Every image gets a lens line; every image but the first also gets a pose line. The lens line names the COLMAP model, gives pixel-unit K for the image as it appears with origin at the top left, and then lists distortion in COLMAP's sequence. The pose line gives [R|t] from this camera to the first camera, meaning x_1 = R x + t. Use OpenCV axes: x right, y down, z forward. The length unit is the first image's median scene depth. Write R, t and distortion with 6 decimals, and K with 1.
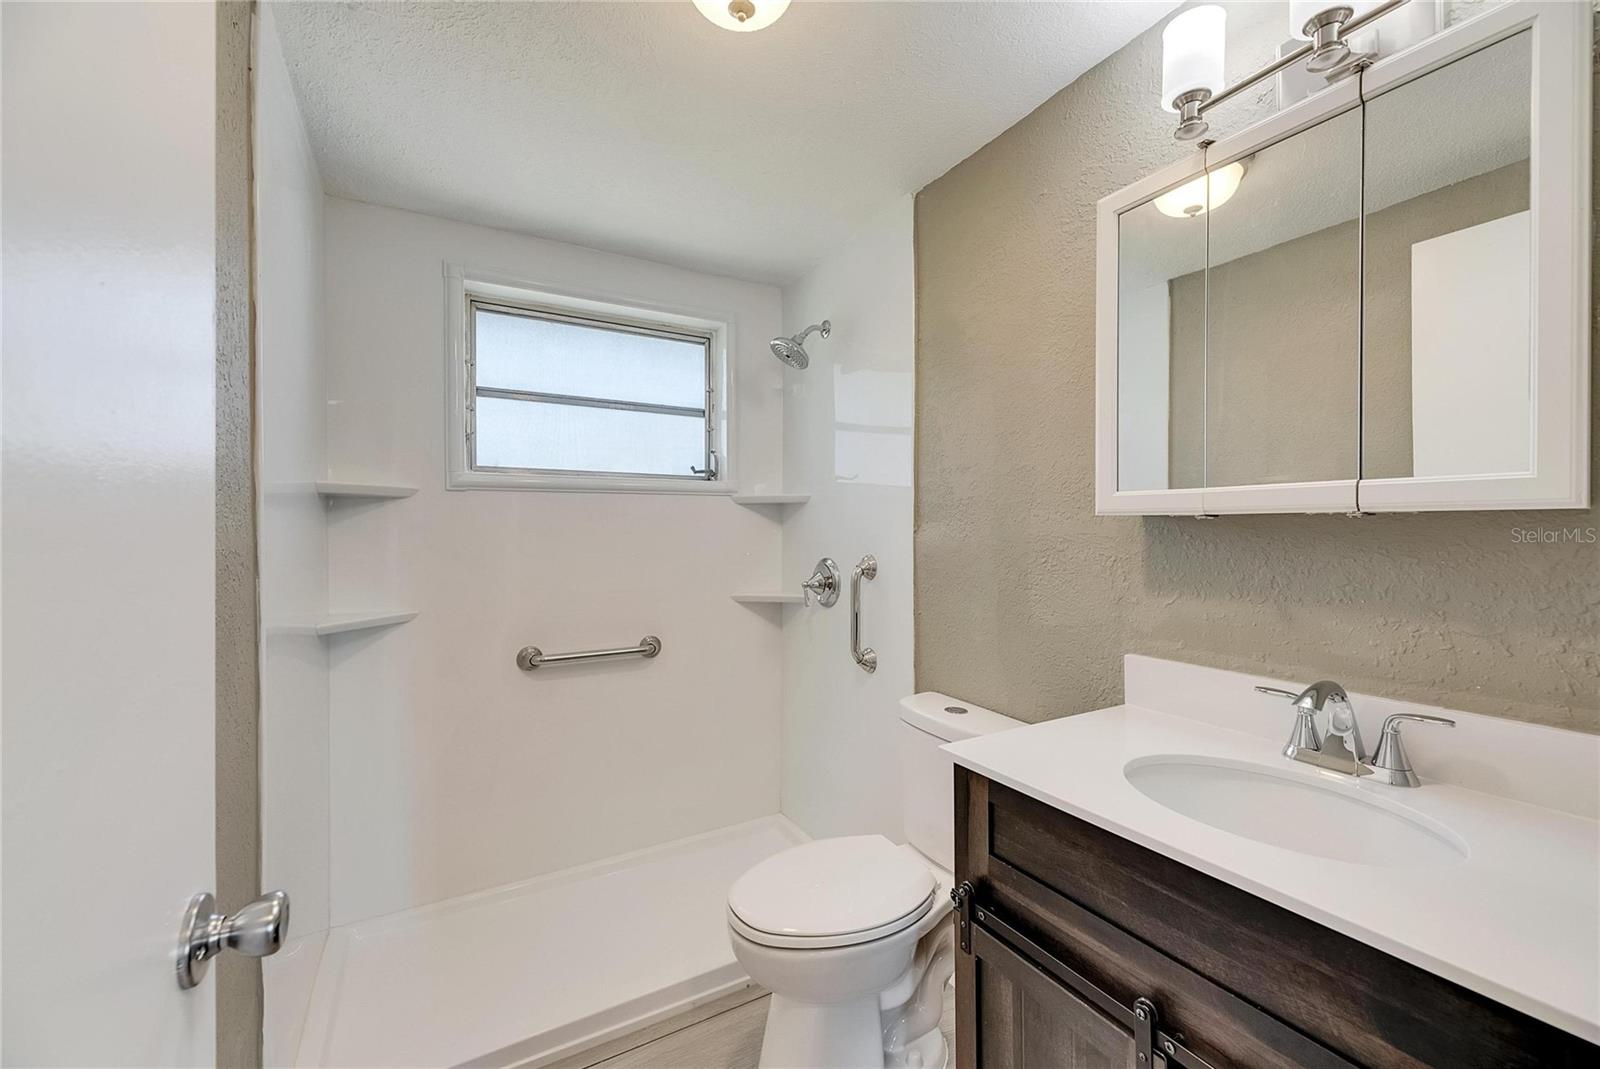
lens RADIAL K [[656.9, 0, 805.5], [0, 656.9, 534.2], [0, 0, 1]] dist [0.001616, -0.000006]
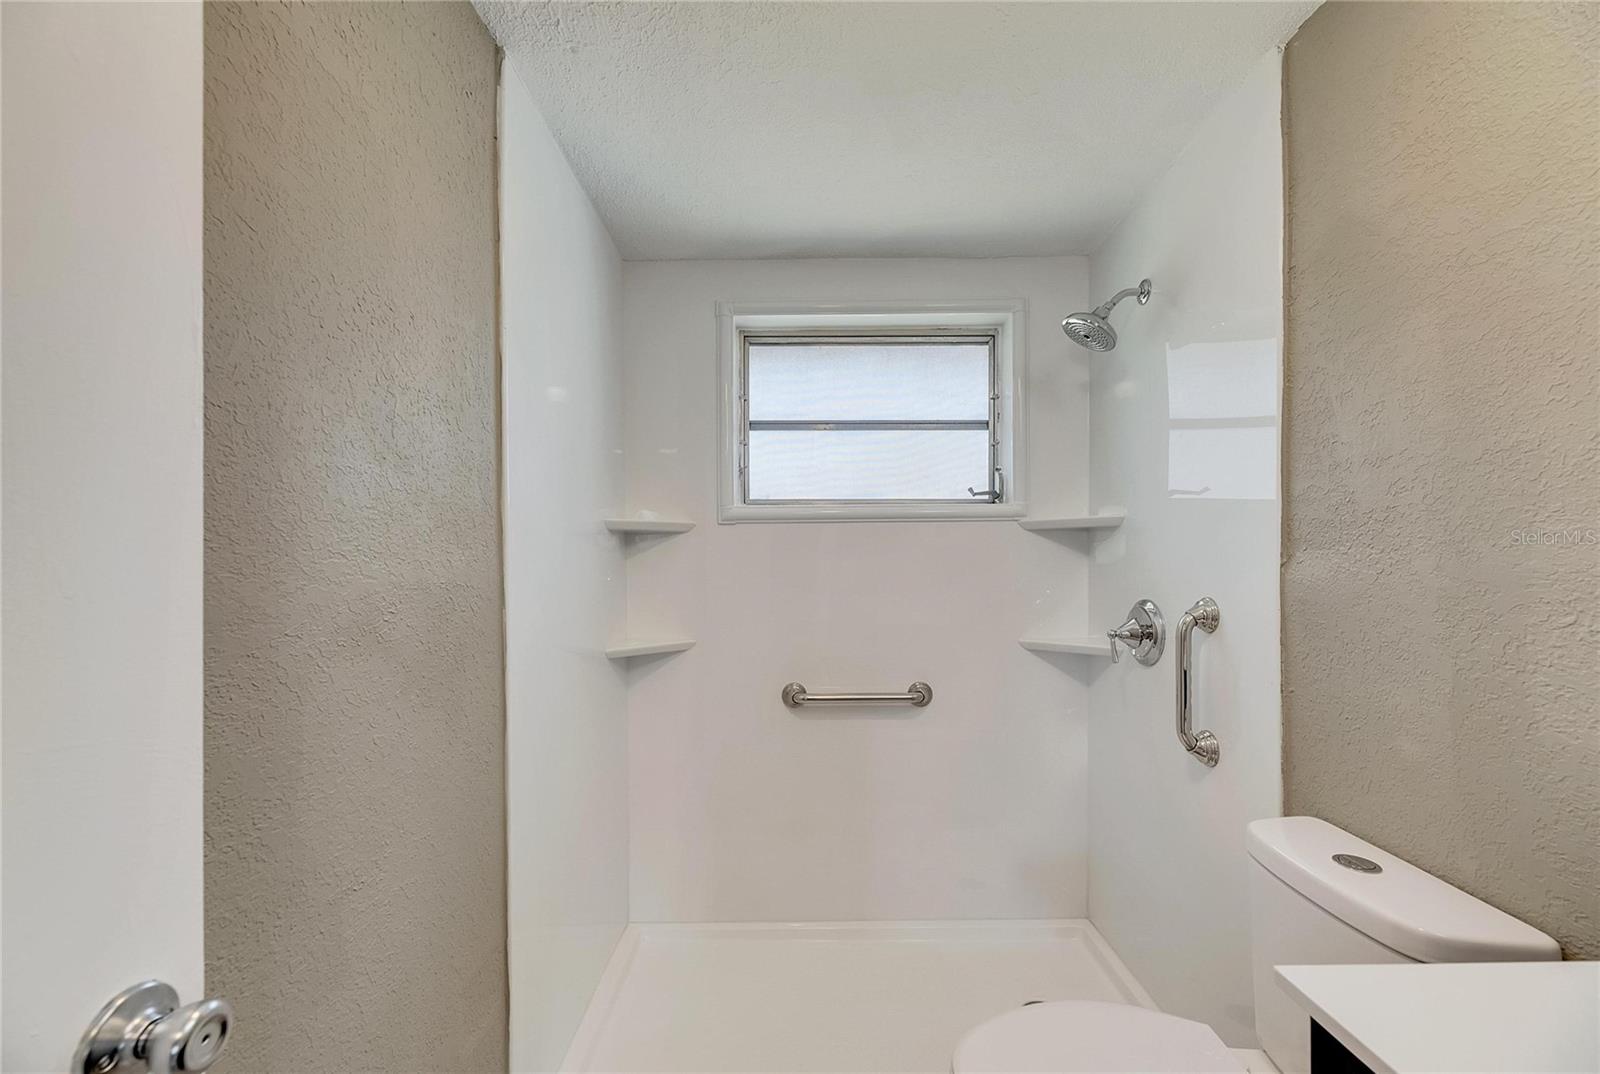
lens RADIAL K [[650.9, 0, 800.1], [0, 650.9, 565.0], [0, 0, 1]] dist [0.017147, -0.006157]
pose [[0.864162, -0.000070, -0.503213, 0.070798], [-0.000271, 1.000000, -0.000604, -0.002525], [0.503213, 0.000659, 0.864162, 0.172871]]
